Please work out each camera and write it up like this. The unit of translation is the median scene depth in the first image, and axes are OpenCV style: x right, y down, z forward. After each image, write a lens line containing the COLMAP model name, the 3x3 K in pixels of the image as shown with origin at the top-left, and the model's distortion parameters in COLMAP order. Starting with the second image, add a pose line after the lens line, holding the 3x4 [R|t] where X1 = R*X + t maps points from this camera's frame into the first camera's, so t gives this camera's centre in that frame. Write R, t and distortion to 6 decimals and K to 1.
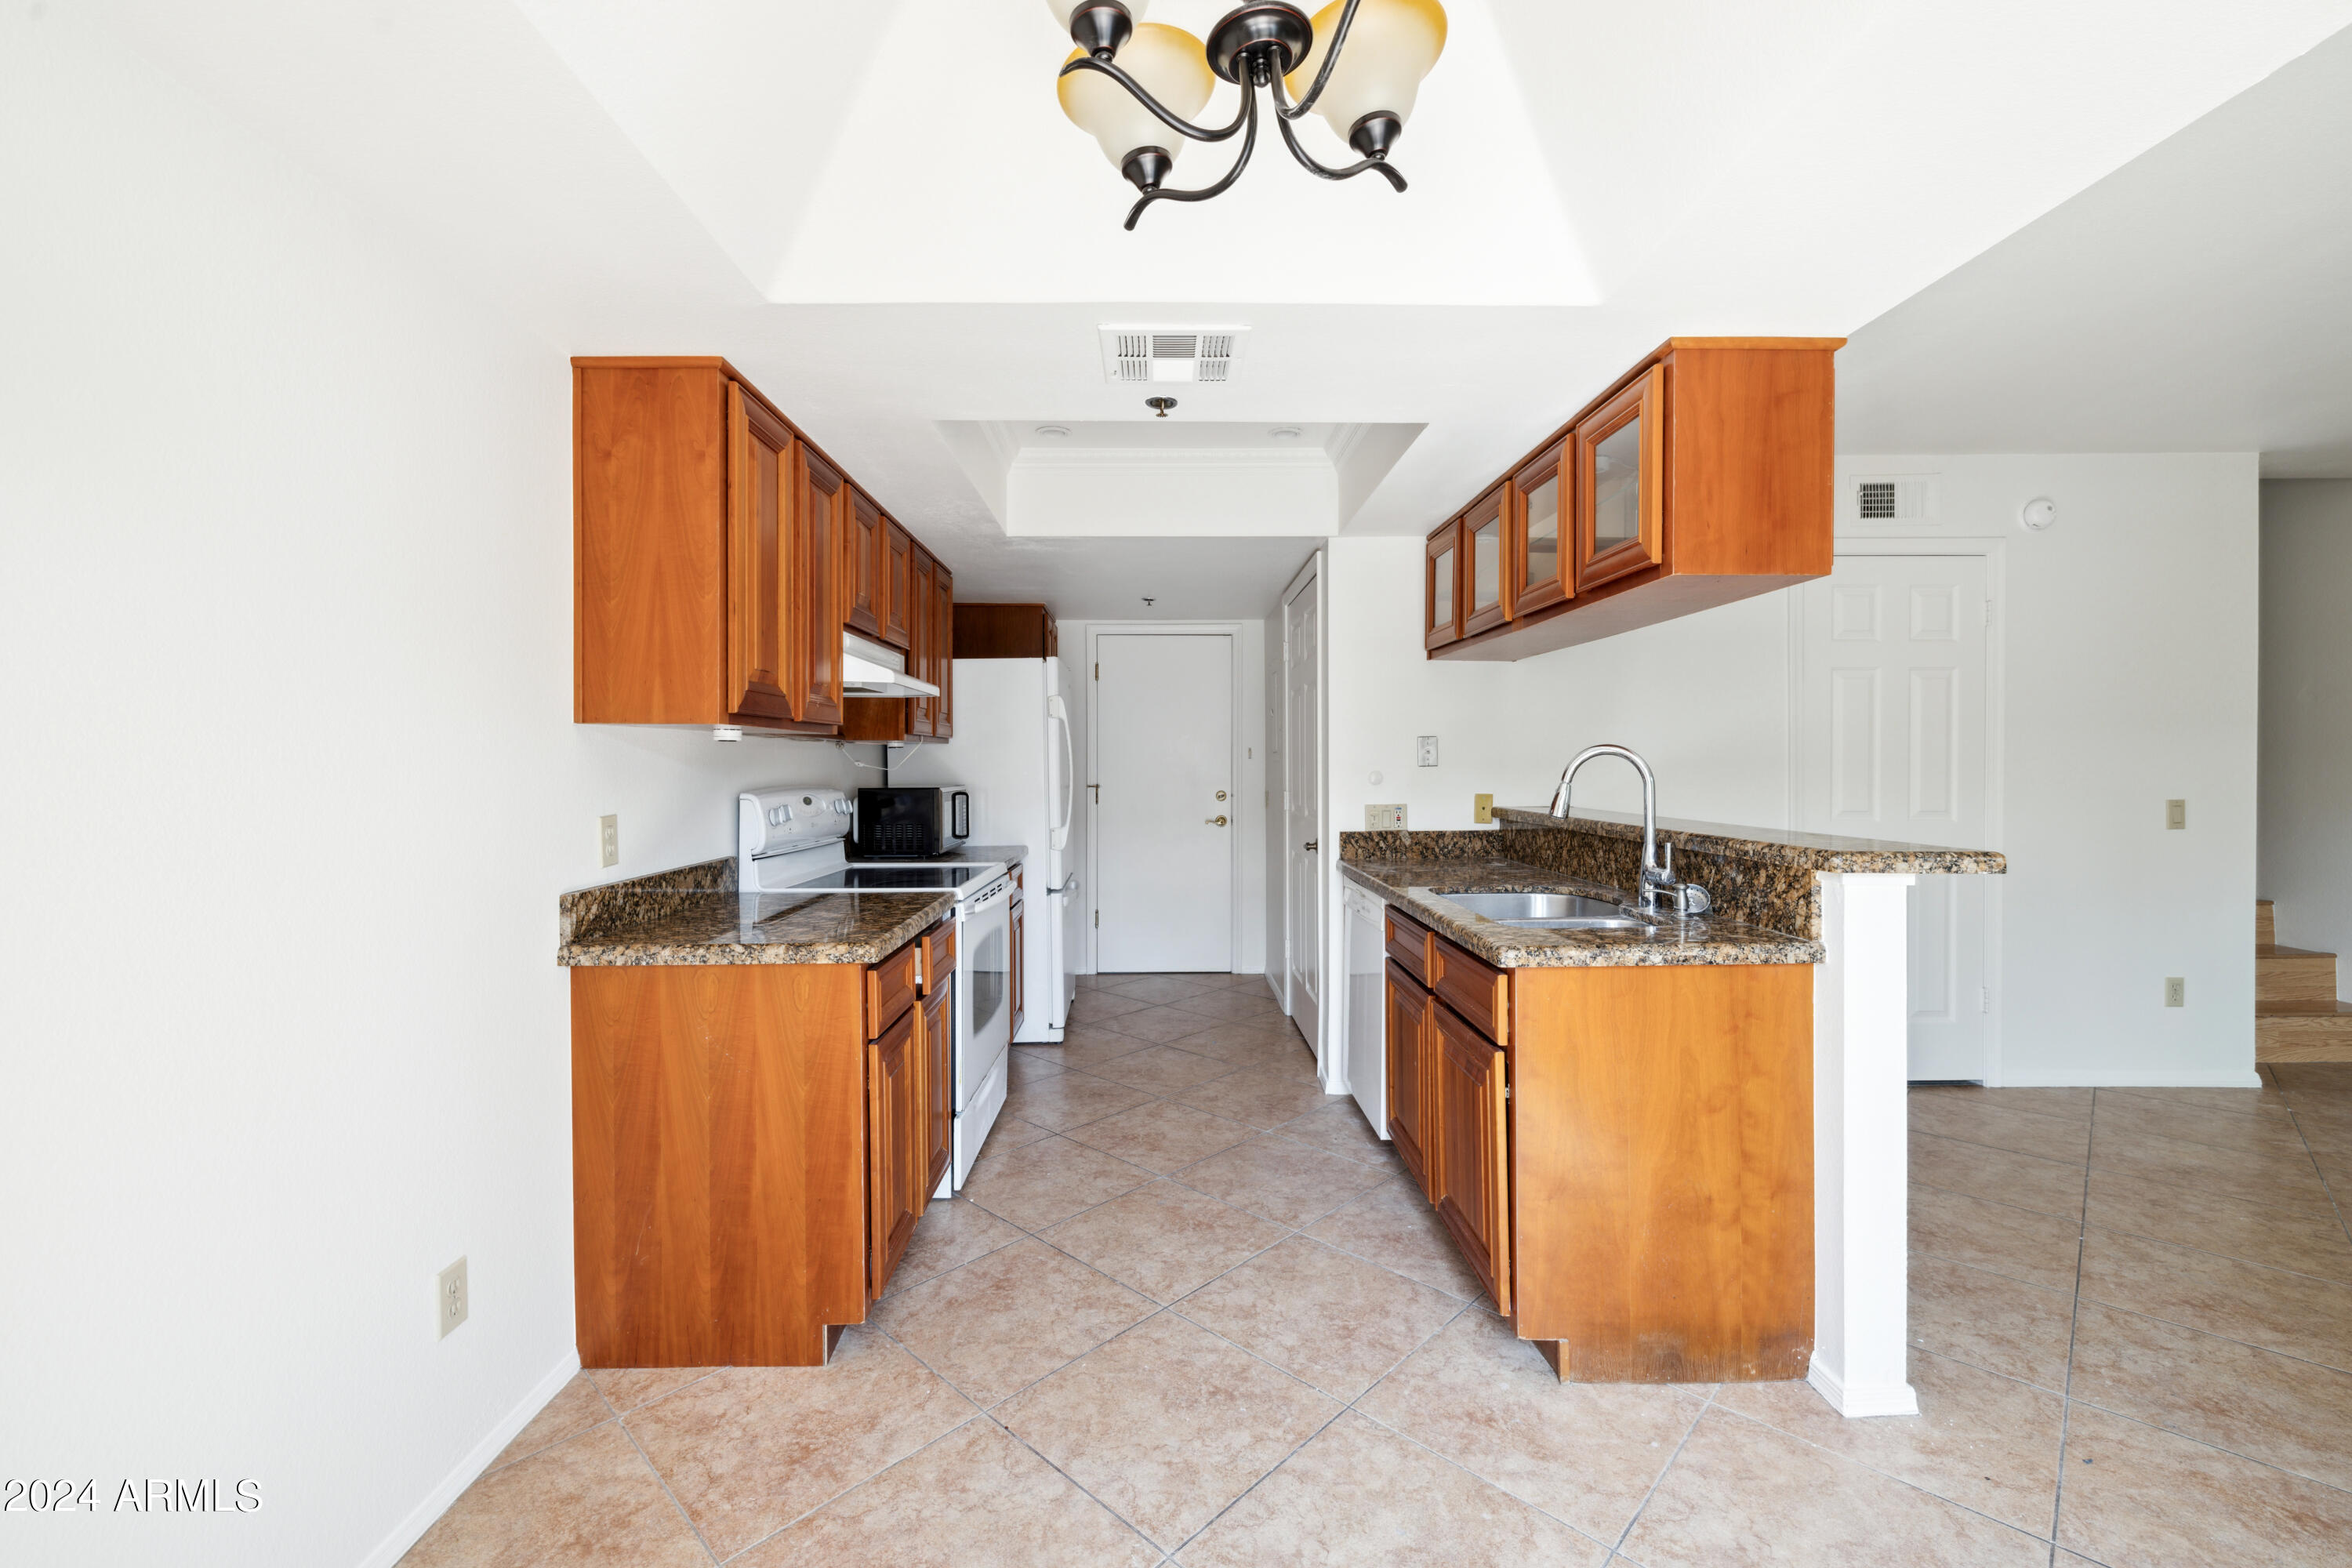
lens RADIAL K [[984.6, 0, 1180.2], [0, 984.6, 767.5], [0, 0, 1]] dist [0.003017, 0.000332]
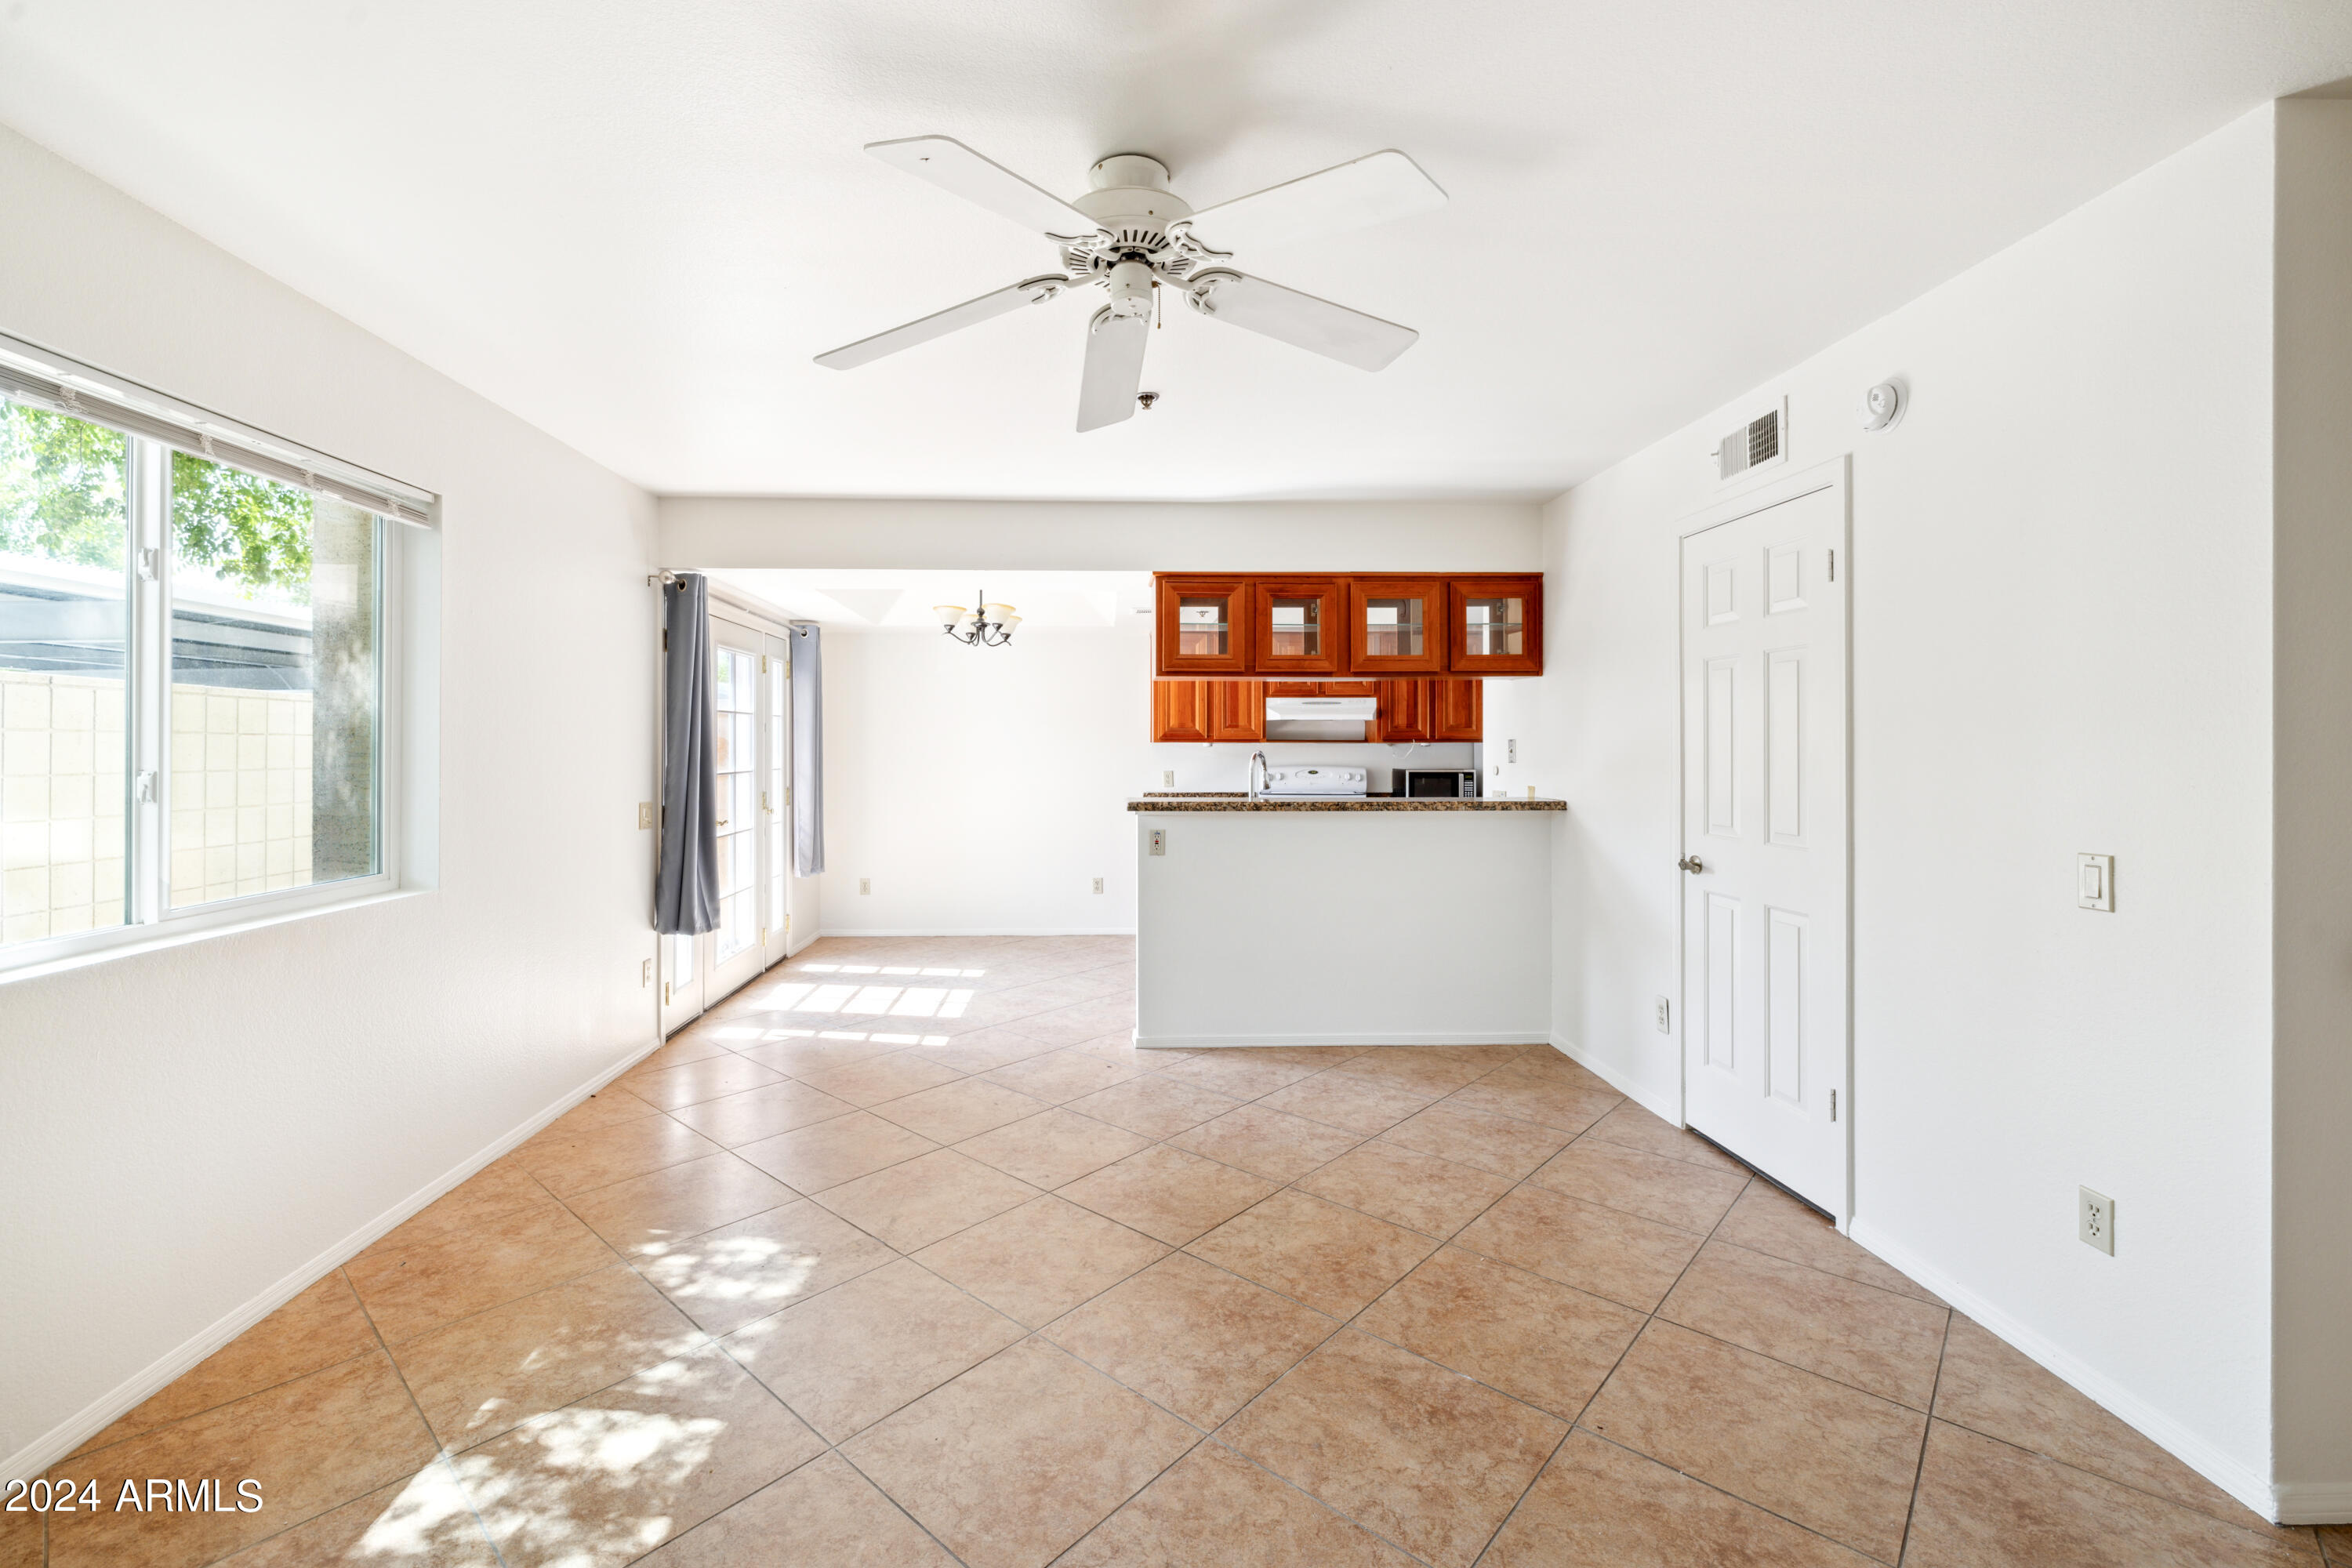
lens RADIAL K [[1003.7, 0, 1137.4], [0, 1003.7, 743.4], [0, 0, 1]] dist [0.001709, 0.000685]
pose [[0.024841, 0.000861, -0.999691, 2.700885], [-0.006531, 0.999978, 0.000699, -0.041670], [0.999670, 0.006511, 0.024846, 0.836853]]
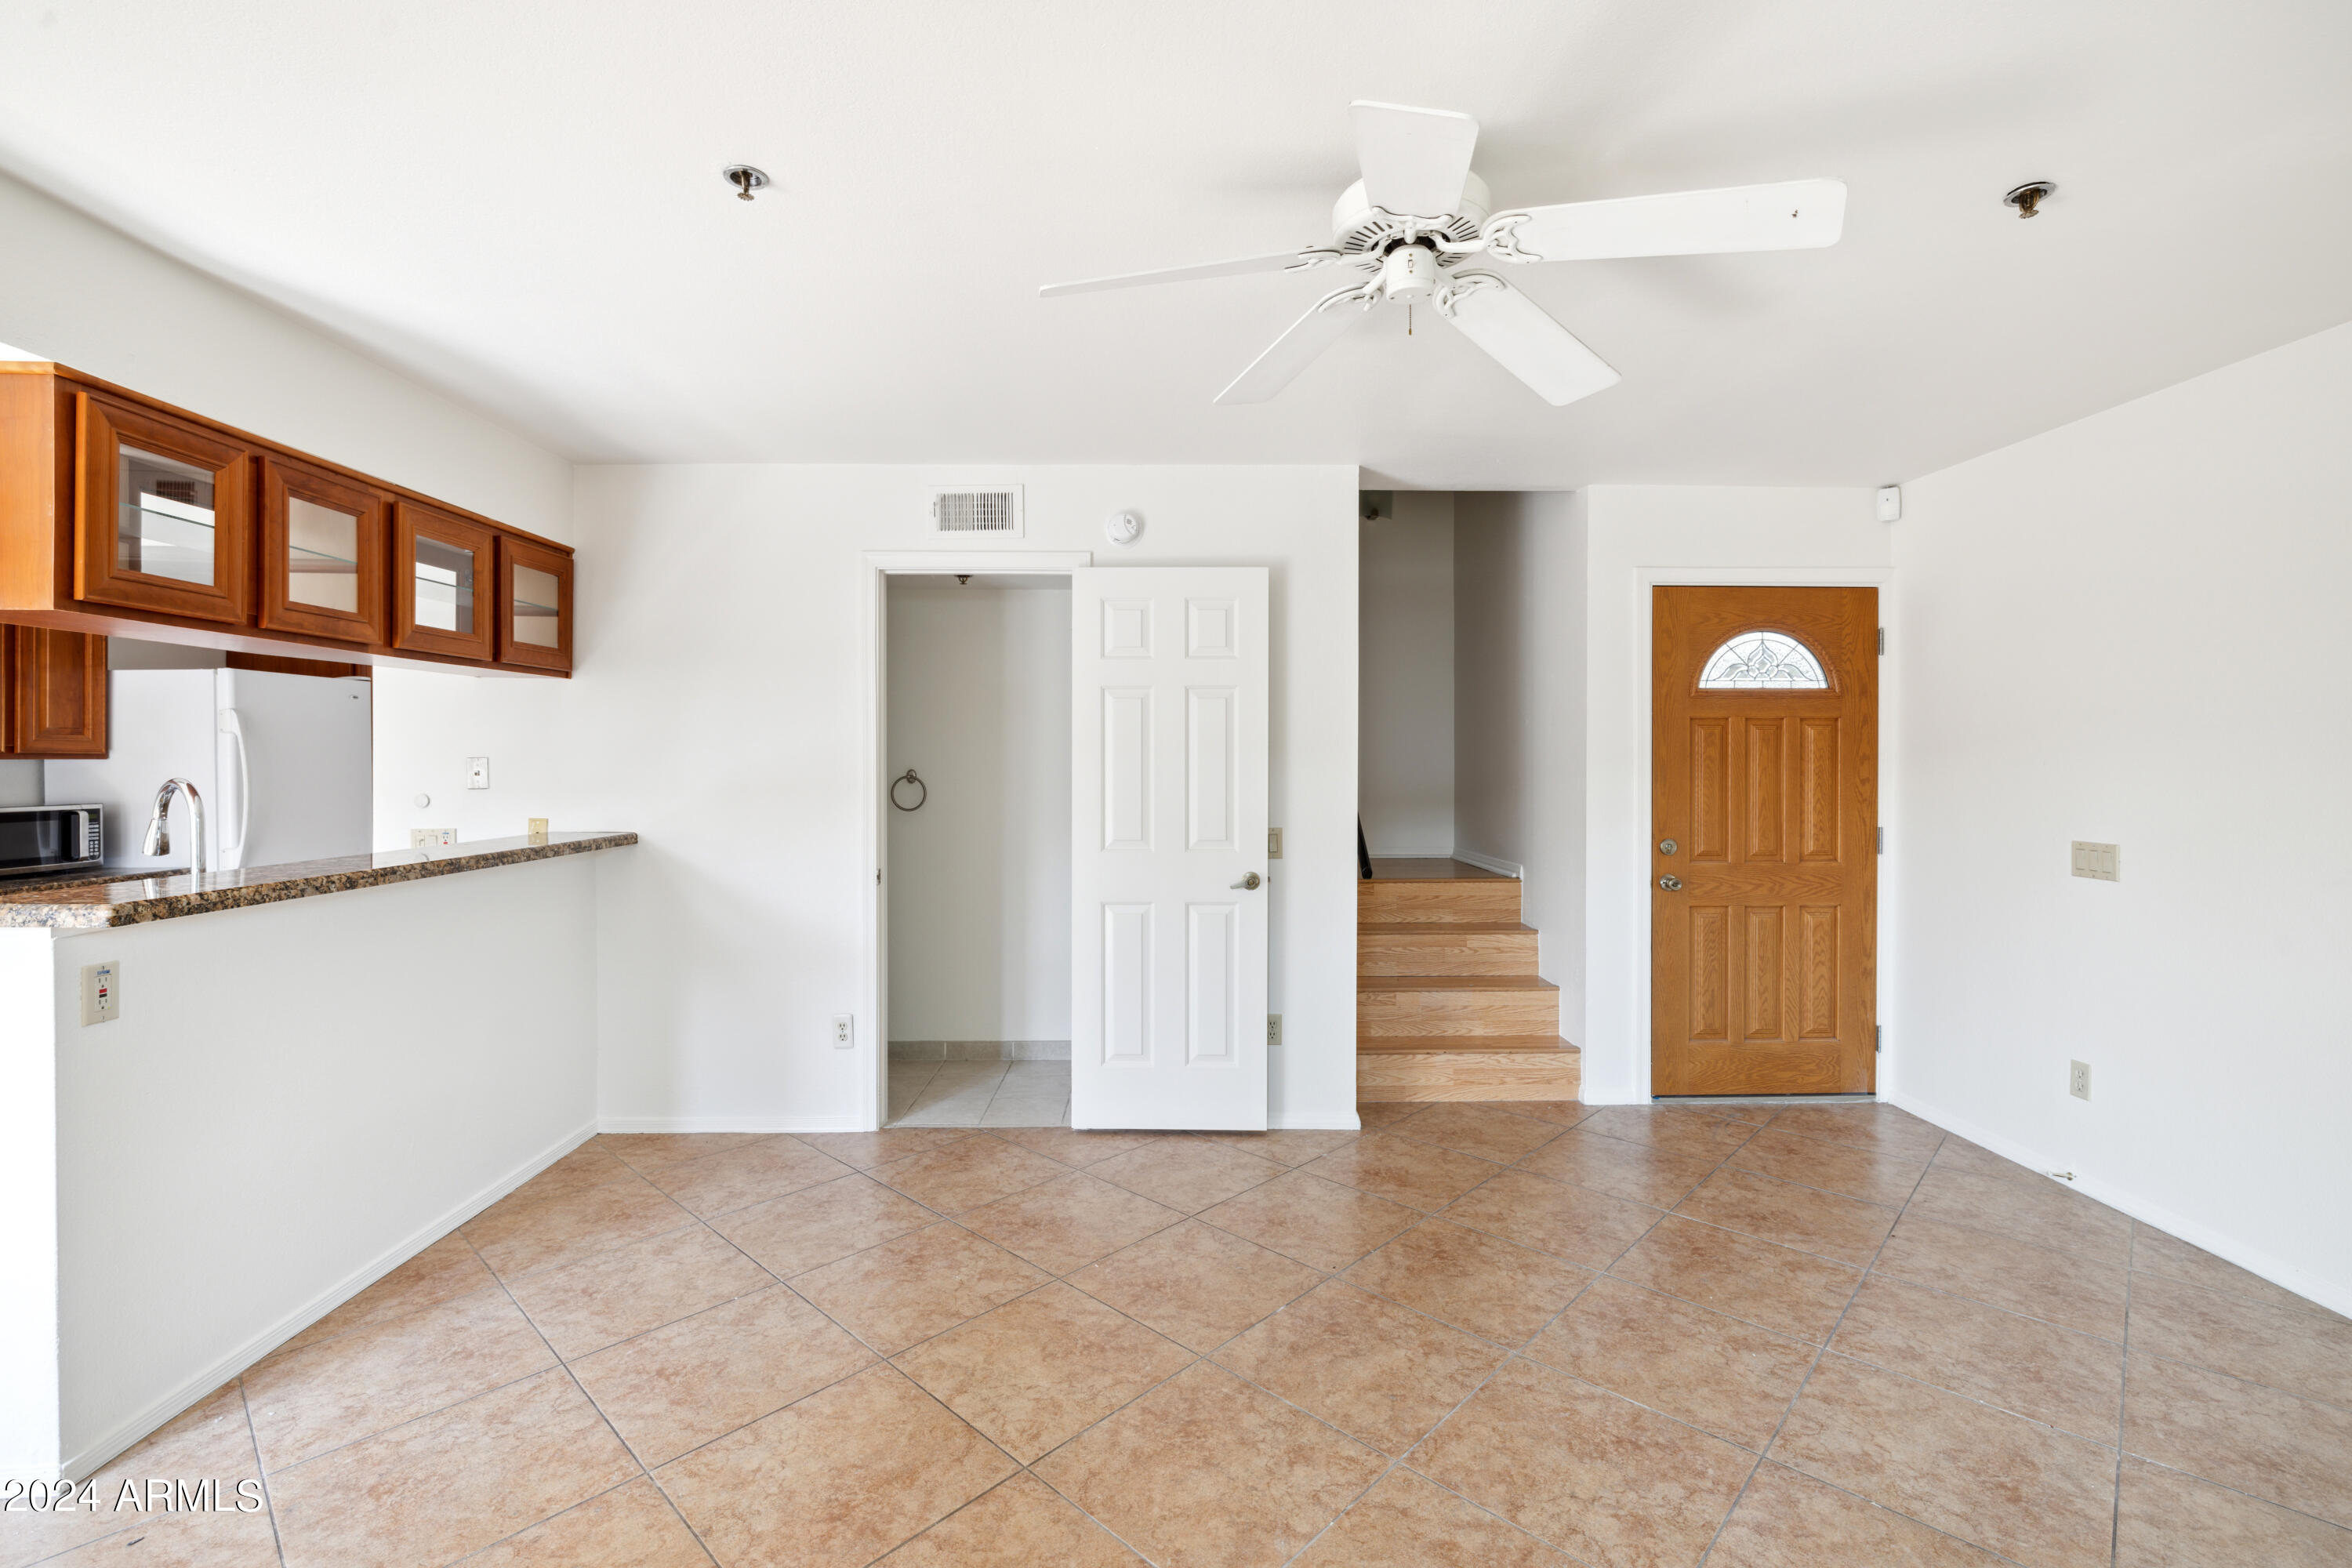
lens RADIAL K [[1031.6, 0, 1179.1], [0, 1031.6, 762.9], [0, 0, 1]] dist [-0.004119, -0.000027]
pose [[0.999971, 0.005135, 0.005593, 1.605576], [-0.005114, 0.999979, -0.003887, -0.044852], [-0.005613, 0.003858, 0.999977, 0.006536]]
